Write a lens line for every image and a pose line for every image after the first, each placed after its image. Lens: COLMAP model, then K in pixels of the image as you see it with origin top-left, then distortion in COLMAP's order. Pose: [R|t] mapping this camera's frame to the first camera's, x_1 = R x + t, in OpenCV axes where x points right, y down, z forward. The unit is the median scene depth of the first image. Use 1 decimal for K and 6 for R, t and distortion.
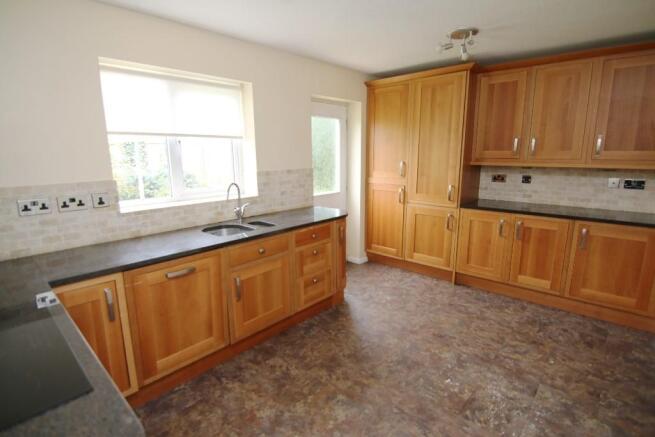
lens RADIAL K [[326.9, 0, 328.3], [0, 326.9, 217.5], [0, 0, 1]] dist [-0.011171, -0.004615]
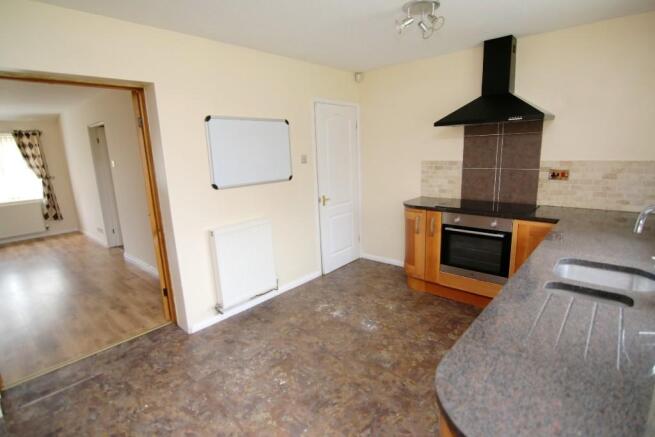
lens RADIAL K [[326.9, 0, 327.3], [0, 326.9, 219.0], [0, 0, 1]] dist [-0.011171, -0.004615]
pose [[-0.998981, 0.044469, 0.007719, 0.203357], [0.043866, 0.916348, 0.397973, -0.353324], [0.010624, 0.397906, -0.917365, 1.732491]]
